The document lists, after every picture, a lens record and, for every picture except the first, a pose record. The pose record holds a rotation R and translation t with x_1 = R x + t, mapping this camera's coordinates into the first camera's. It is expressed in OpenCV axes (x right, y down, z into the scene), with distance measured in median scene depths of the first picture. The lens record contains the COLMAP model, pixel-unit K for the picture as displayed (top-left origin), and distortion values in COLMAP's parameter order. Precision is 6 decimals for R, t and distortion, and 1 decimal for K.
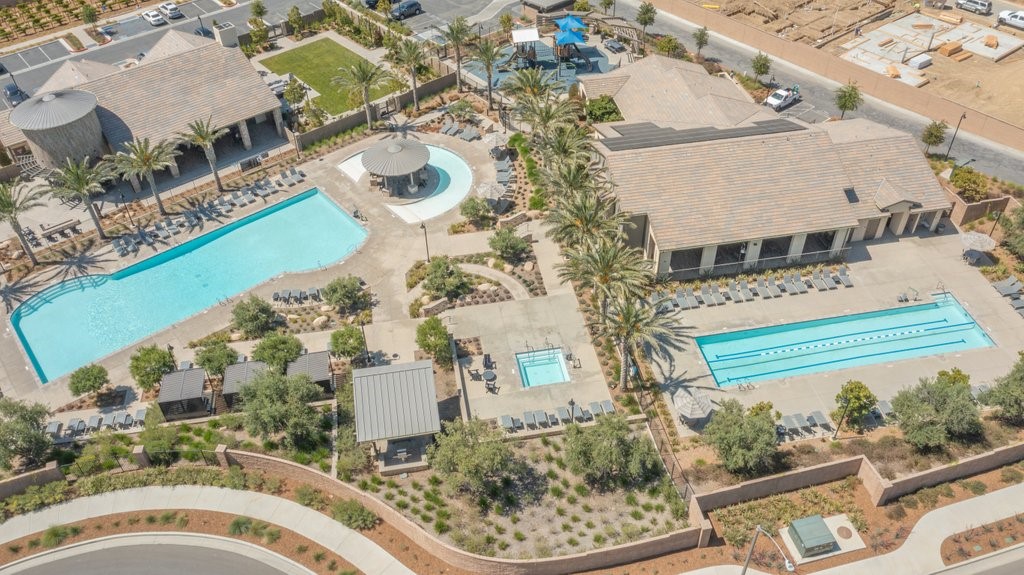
lens RADIAL K [[803.1, 0, 512.0], [0, 803.1, 287.5], [0, 0, 1]] dist [-0.014297, 0.013740]
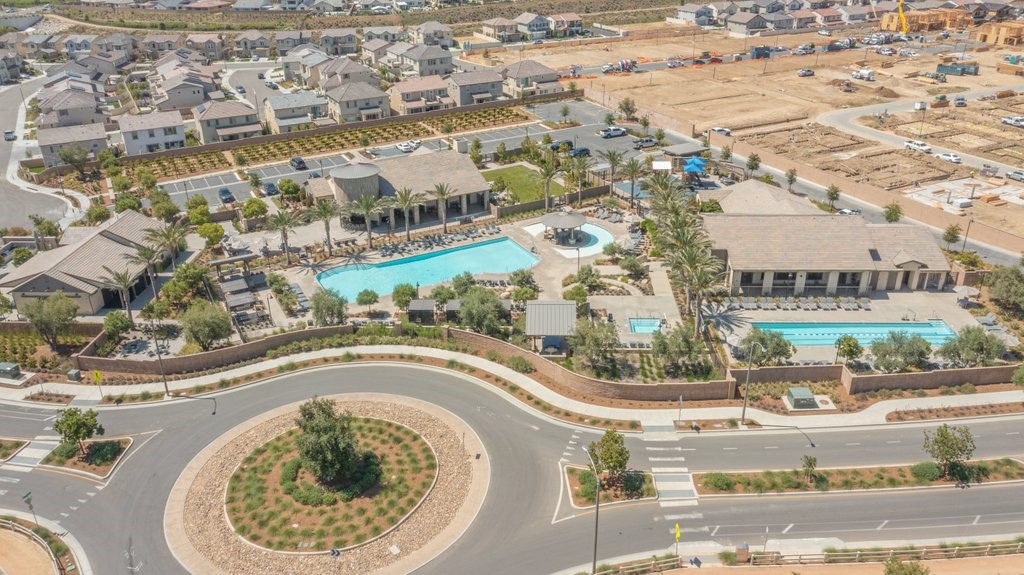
lens RADIAL K [[803.1, 0, 512.0], [0, 803.1, 287.5], [0, 0, 1]] dist [-0.014297, 0.013740]
pose [[0.977792, 0.096898, -0.185834, 0.053392], [-0.142640, 0.957328, -0.251351, 0.362109], [0.153548, 0.272276, 0.949889, -0.413954]]
